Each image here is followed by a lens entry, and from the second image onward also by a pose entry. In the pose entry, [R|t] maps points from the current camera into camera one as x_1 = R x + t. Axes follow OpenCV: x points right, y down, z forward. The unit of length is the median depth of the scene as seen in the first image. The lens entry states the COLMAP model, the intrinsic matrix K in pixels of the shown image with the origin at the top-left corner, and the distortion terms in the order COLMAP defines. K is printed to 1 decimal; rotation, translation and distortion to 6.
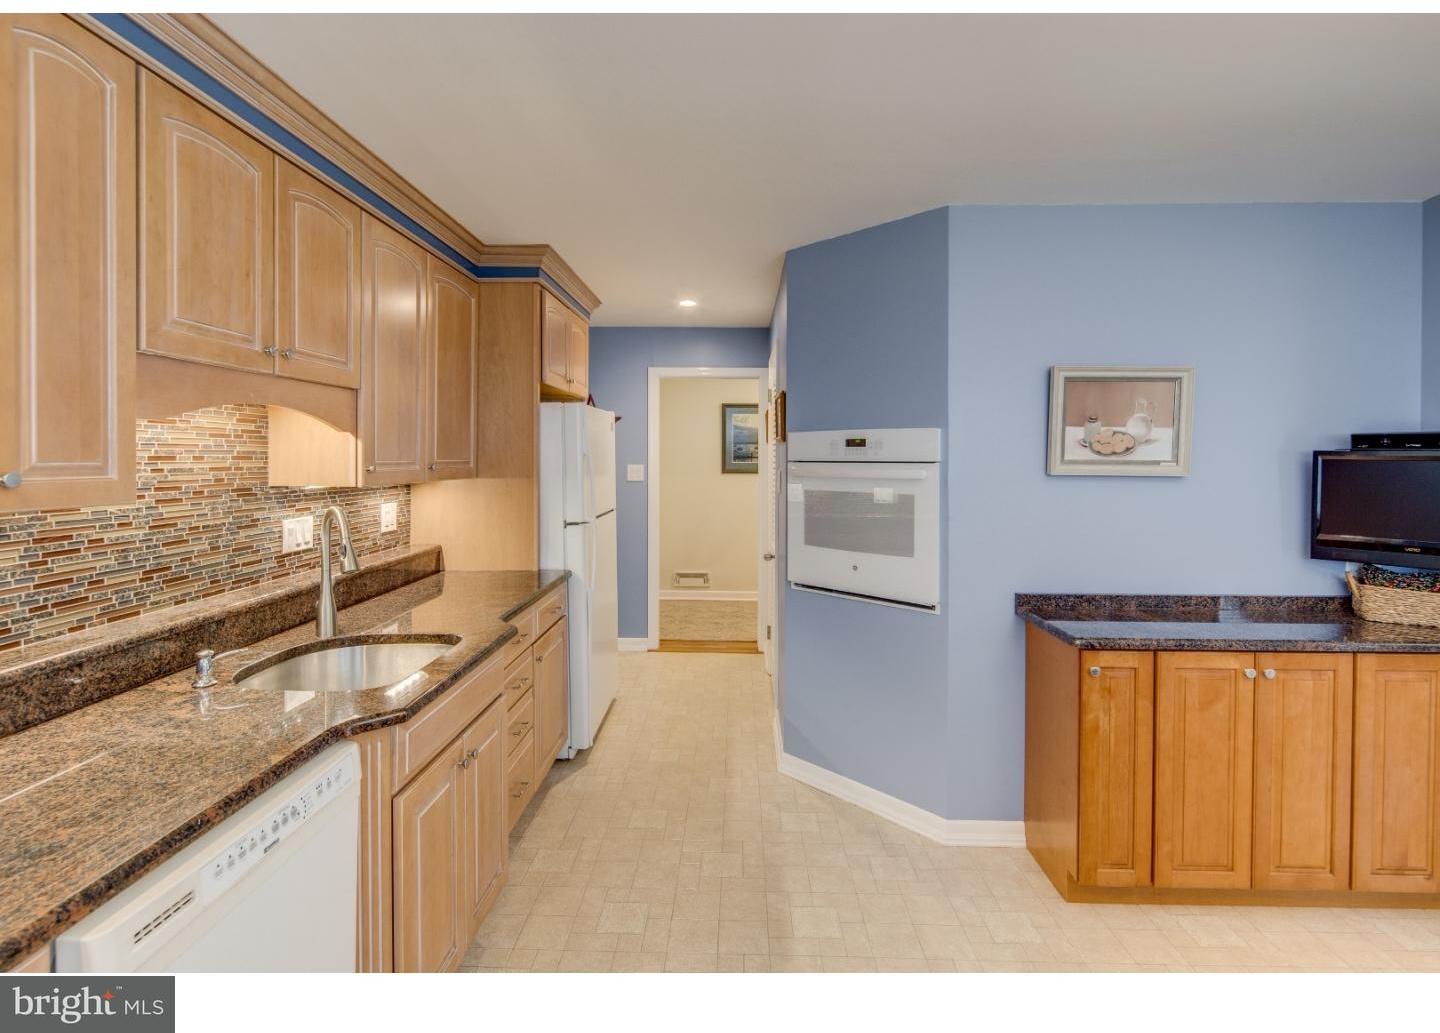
lens RADIAL K [[704.5, 0, 714.8], [0, 704.5, 479.7], [0, 0, 1]] dist [0.000547, -0.005790]
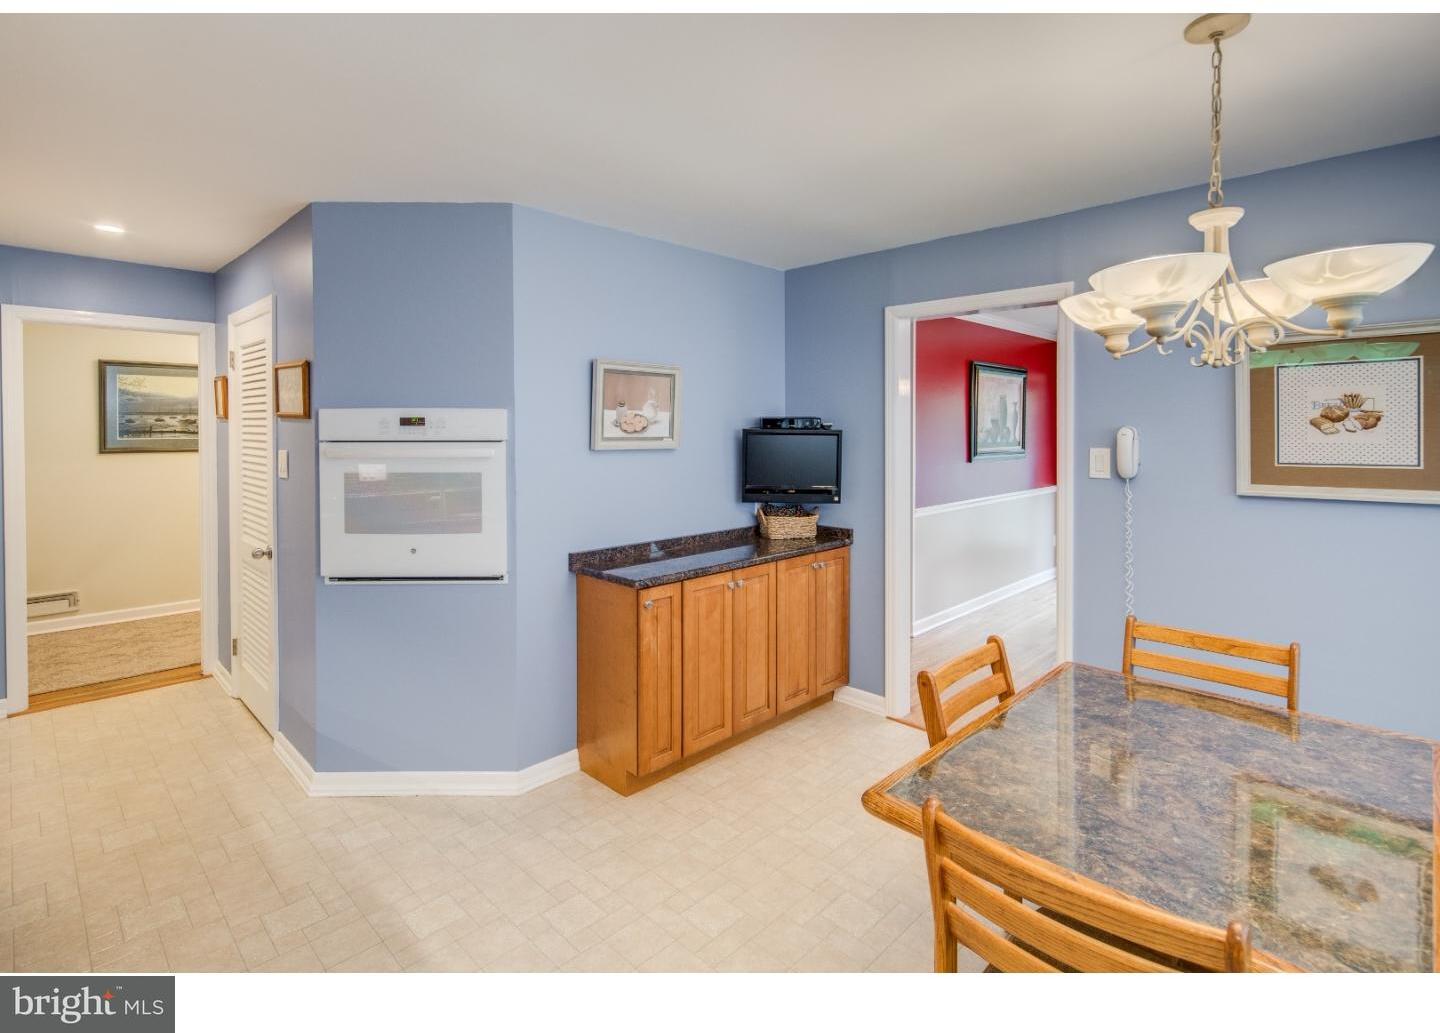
lens RADIAL K [[698.5, 0, 741.0], [0, 698.5, 453.5], [0, 0, 1]] dist [-0.000503, -0.006763]
pose [[0.661703, -0.030078, 0.749162, -0.244327], [0.024704, 0.999527, 0.018309, -0.016468], [-0.749359, 0.006392, 0.662133, 0.033112]]
